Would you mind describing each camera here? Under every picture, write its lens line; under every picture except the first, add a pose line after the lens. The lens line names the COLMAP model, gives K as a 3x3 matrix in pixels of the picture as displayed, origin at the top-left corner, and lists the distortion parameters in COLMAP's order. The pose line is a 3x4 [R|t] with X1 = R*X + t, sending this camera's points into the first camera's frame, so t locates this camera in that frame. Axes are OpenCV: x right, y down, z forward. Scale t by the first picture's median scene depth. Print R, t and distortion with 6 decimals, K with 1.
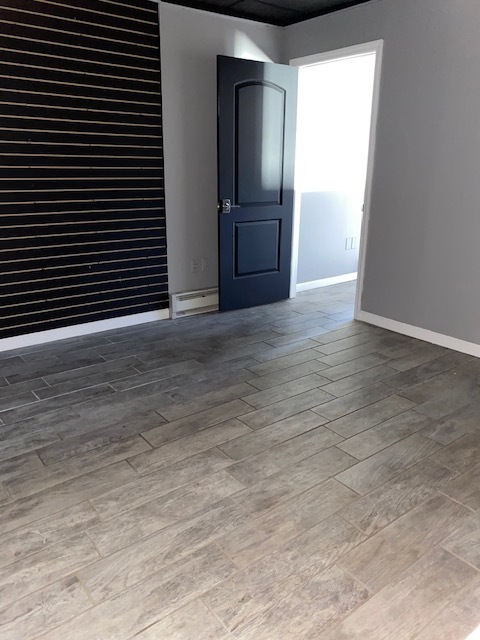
lens RADIAL K [[485.4, 0, 239.9], [0, 485.4, 320.1], [0, 0, 1]] dist [0.036336, -0.033071]
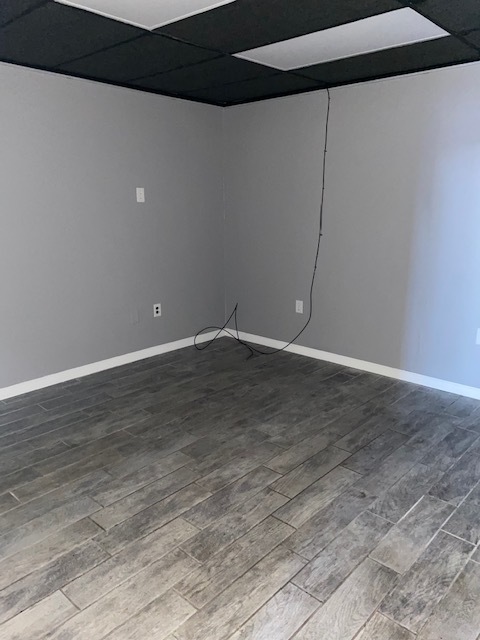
lens RADIAL K [[485.4, 0, 239.9], [0, 485.4, 319.9], [0, 0, 1]] dist [0.036336, -0.033071]
pose [[-0.985889, 0.035465, -0.163598, 0.255276], [-0.056139, 0.850656, 0.522717, -0.658520], [0.157704, 0.524525, -0.836662, 1.751218]]
